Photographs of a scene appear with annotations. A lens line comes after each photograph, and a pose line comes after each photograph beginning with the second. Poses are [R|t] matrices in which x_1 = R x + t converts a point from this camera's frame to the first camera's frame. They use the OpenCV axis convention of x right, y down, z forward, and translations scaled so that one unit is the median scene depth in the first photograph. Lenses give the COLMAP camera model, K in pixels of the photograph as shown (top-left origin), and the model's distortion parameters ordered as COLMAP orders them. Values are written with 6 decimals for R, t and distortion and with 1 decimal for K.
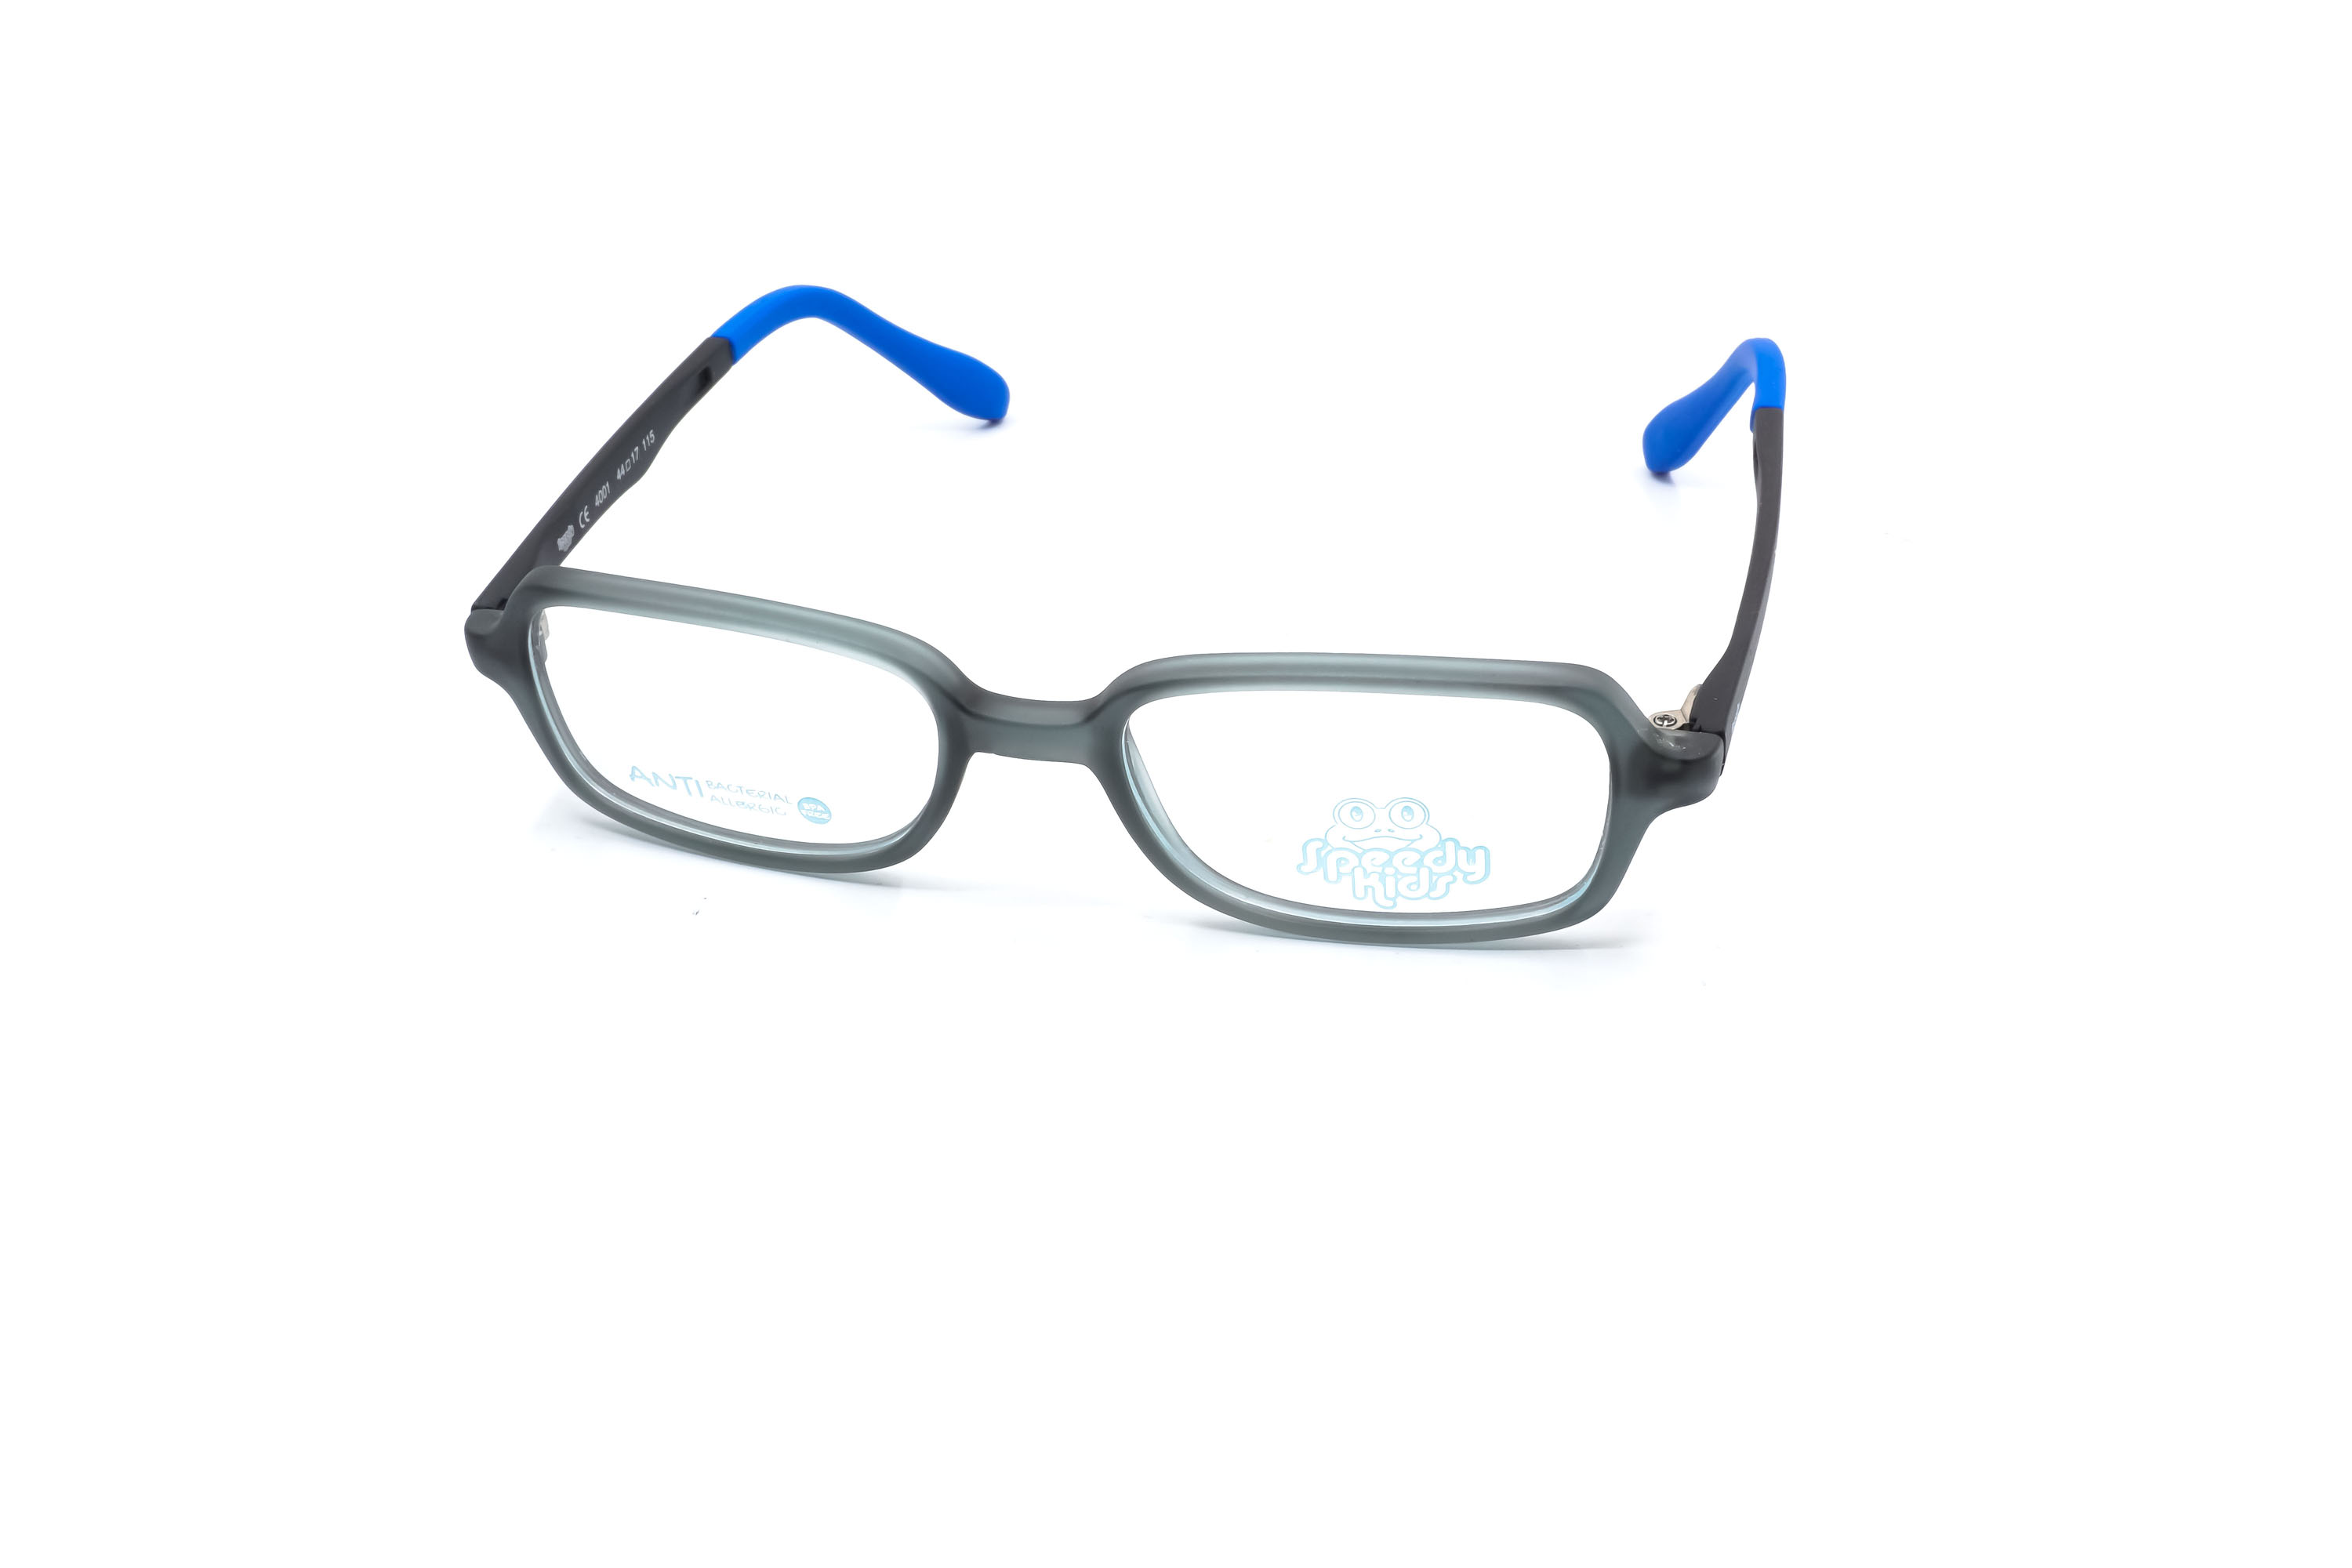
lens RADIAL K [[2390.9, 0, 1163.7], [0, 2390.9, 778.5], [0, 0, 1]] dist [0.001380, 0.000000]
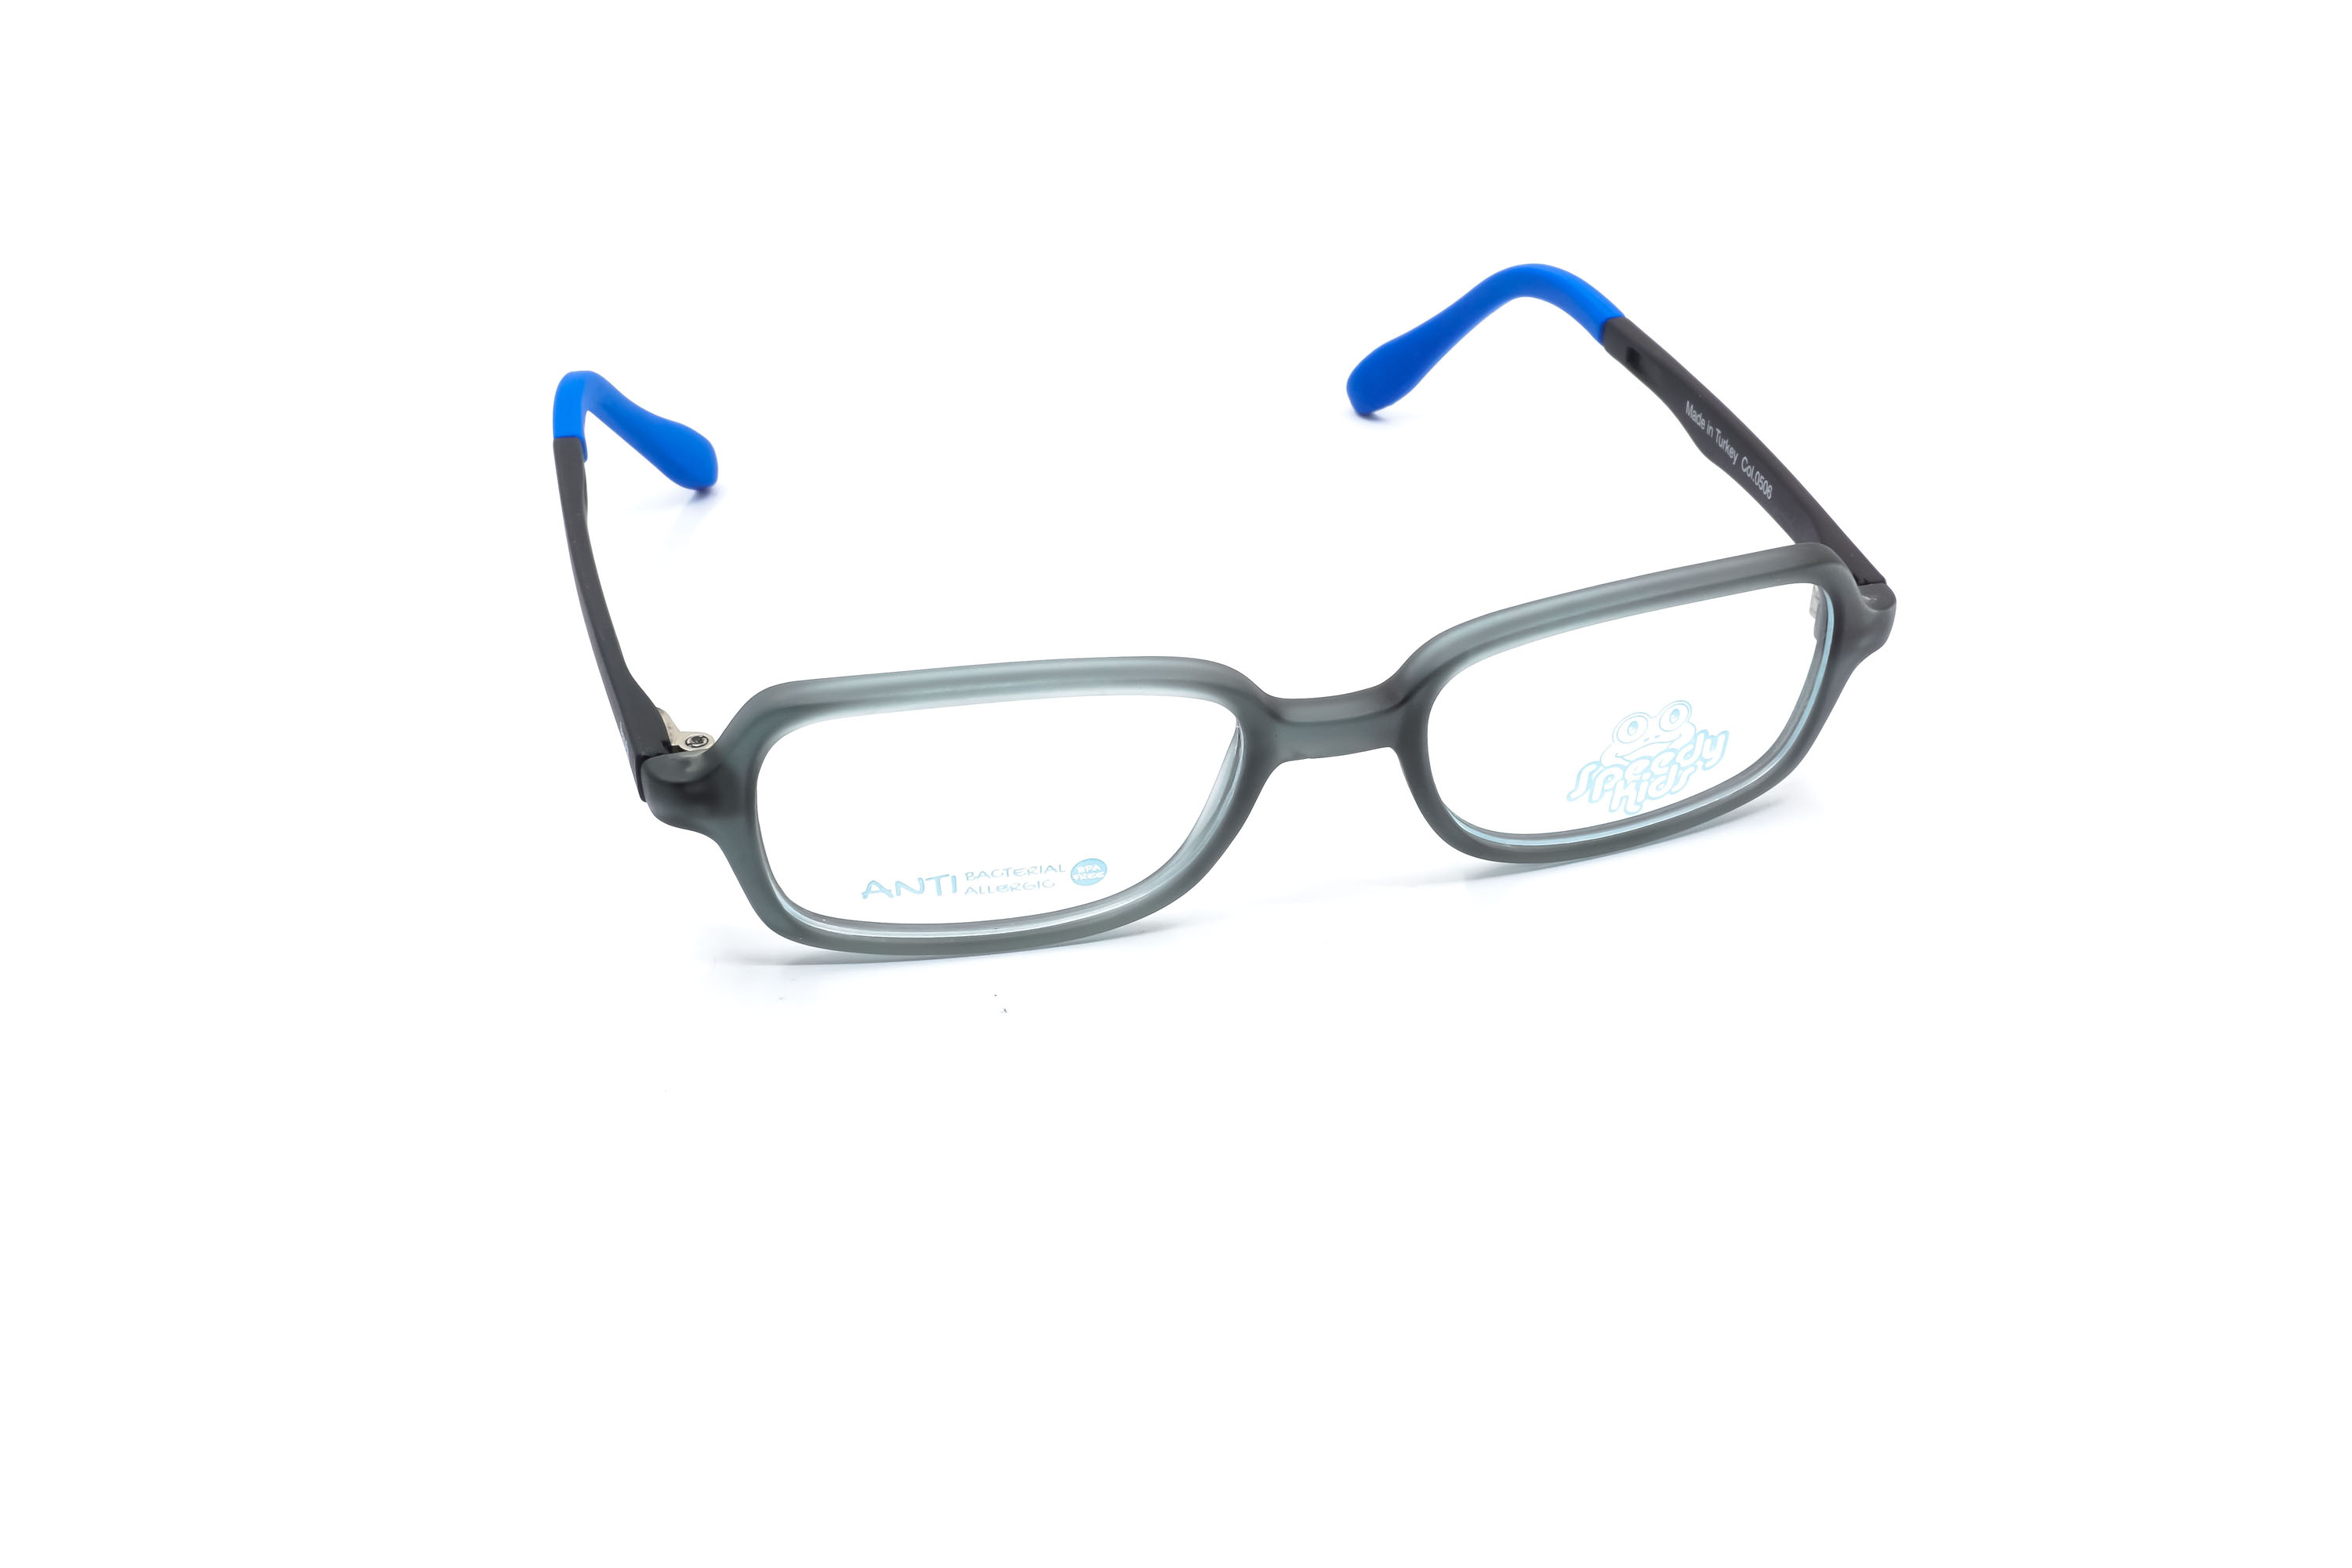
lens RADIAL K [[2390.9, 0, 1189.3], [0, 2390.9, 785.0], [0, 0, 1]] dist [0.001380, 0.000000]
pose [[0.863233, -0.243375, 0.442264, -0.554447], [0.246097, 0.967836, 0.052248, -0.063551], [-0.440755, 0.063737, 0.895362, 0.133349]]
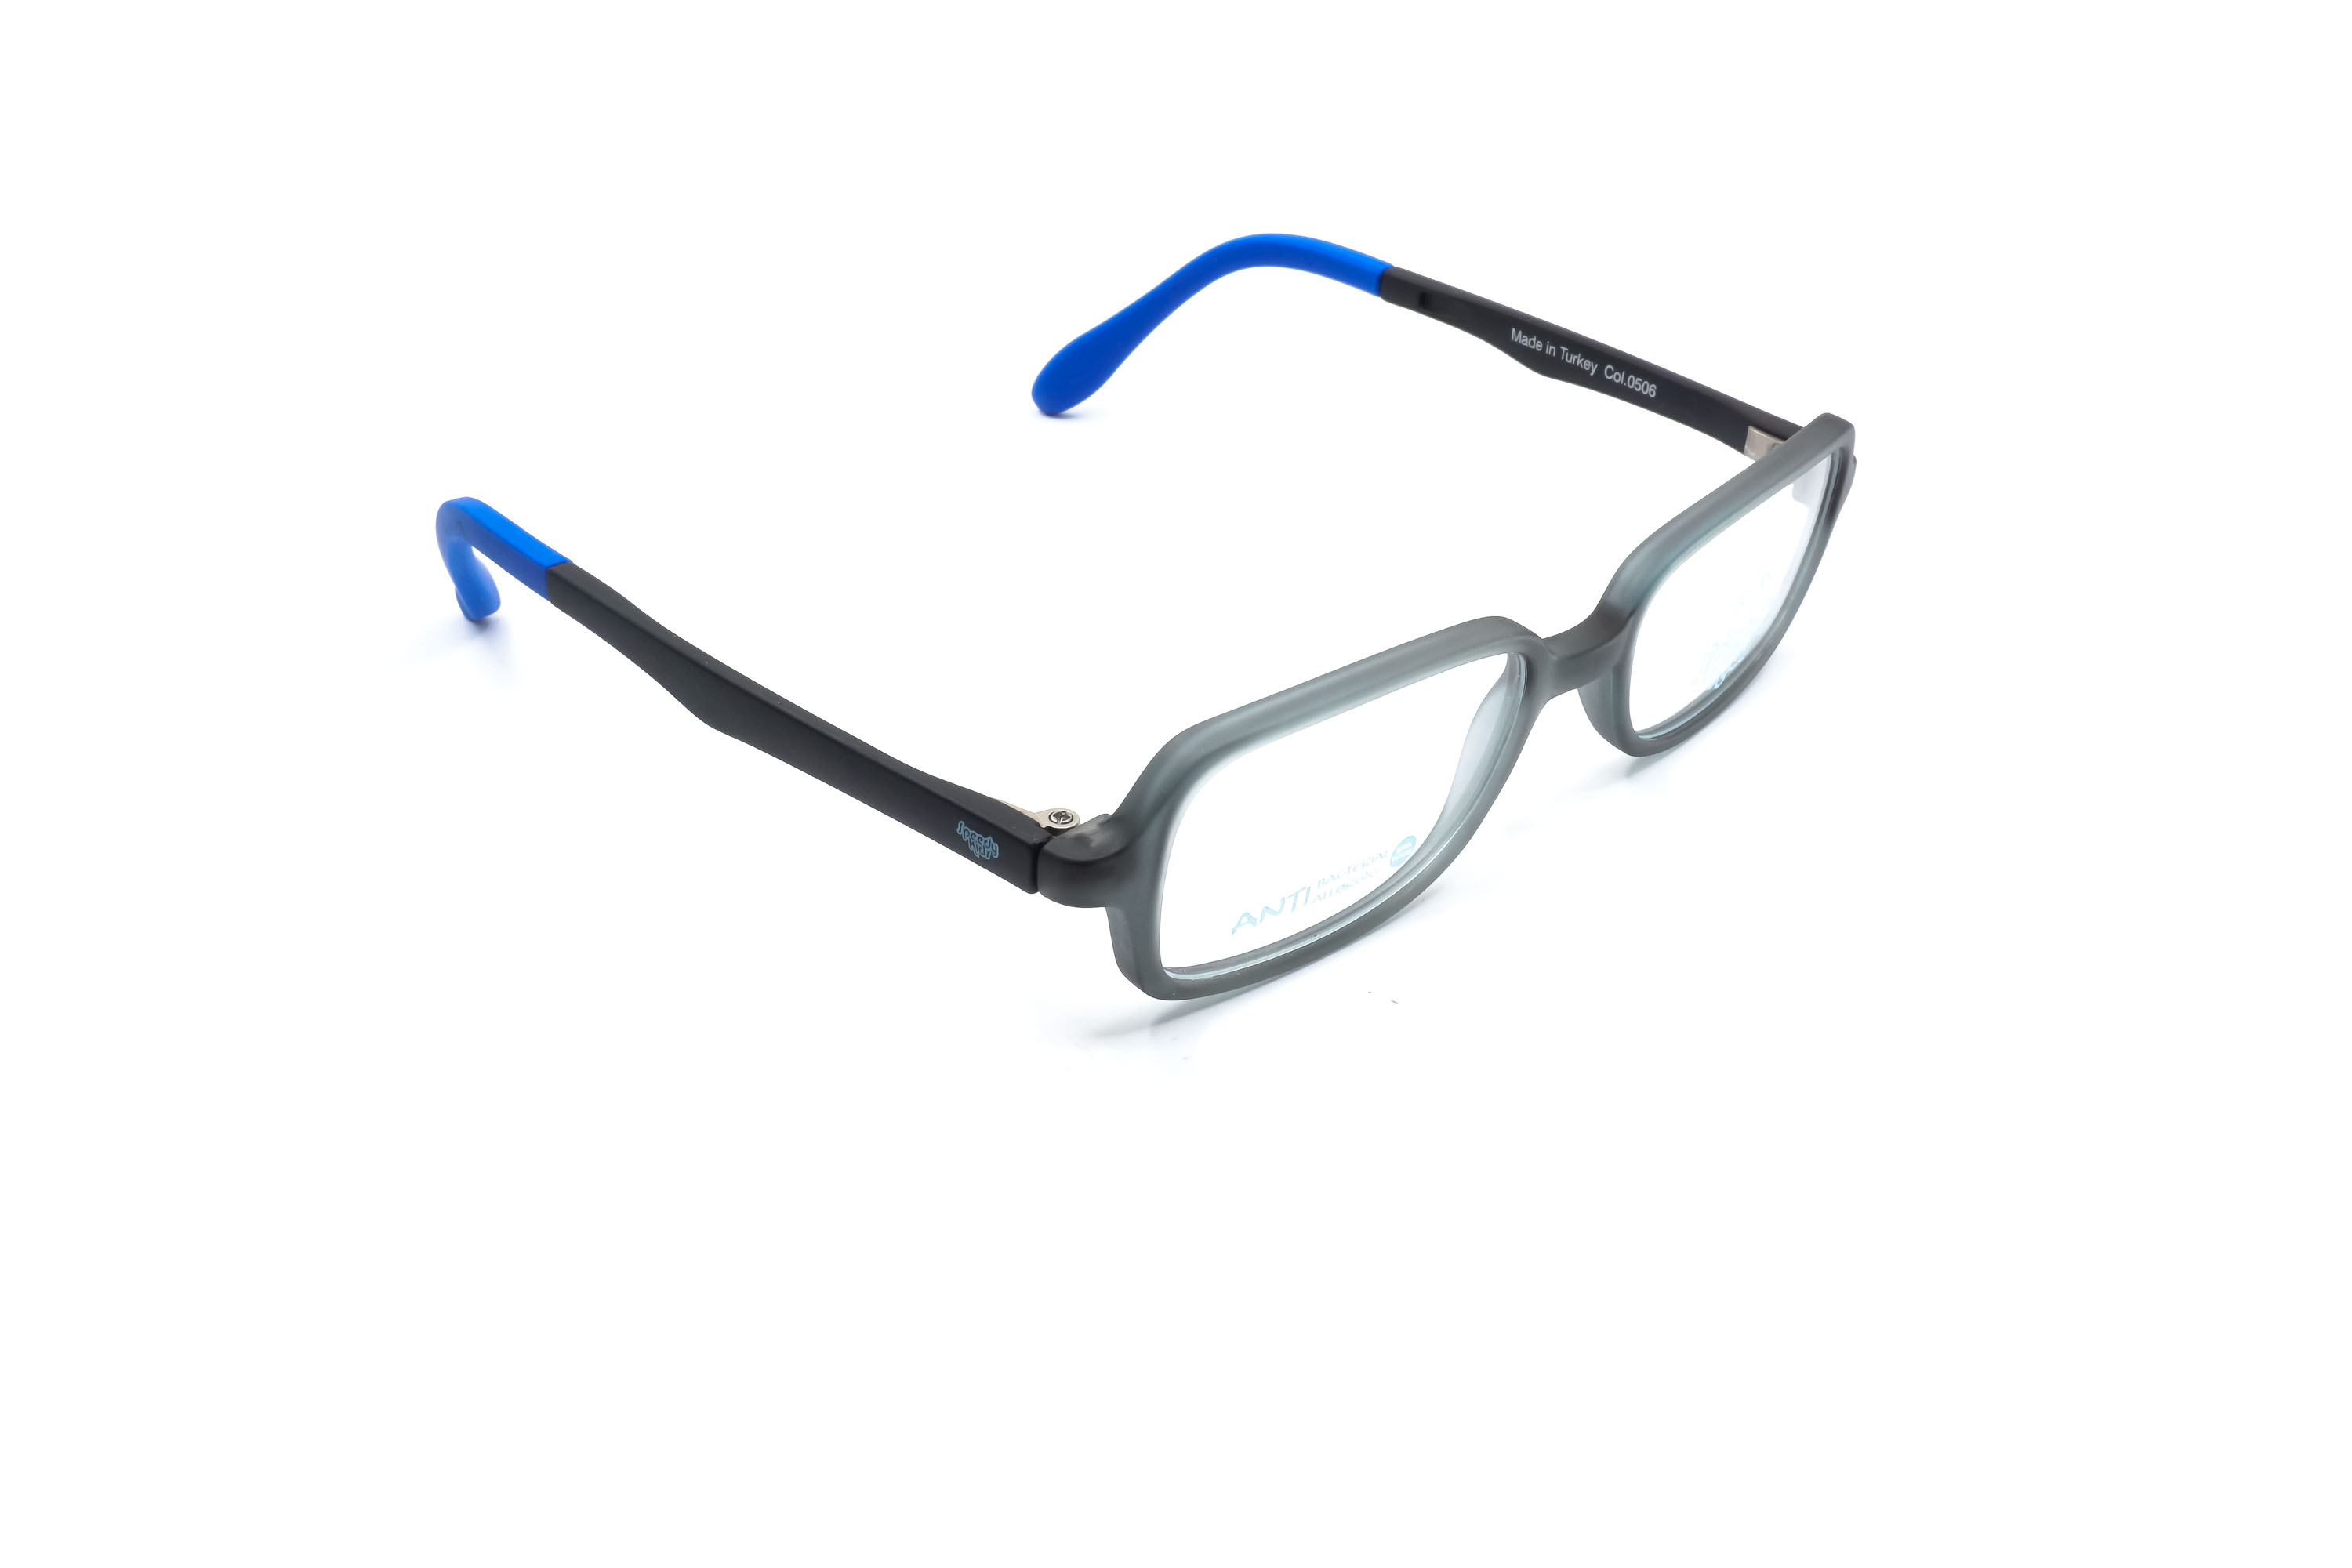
lens RADIAL K [[2390.9, 0, 1163.6], [0, 2390.9, 783.3], [0, 0, 1]] dist [0.001380, 0.000000]
pose [[0.505975, -0.417603, 0.754717, -0.966524], [0.430092, 0.880599, 0.198915, -0.259164], [-0.747670, 0.223951, 0.625169, 0.486650]]
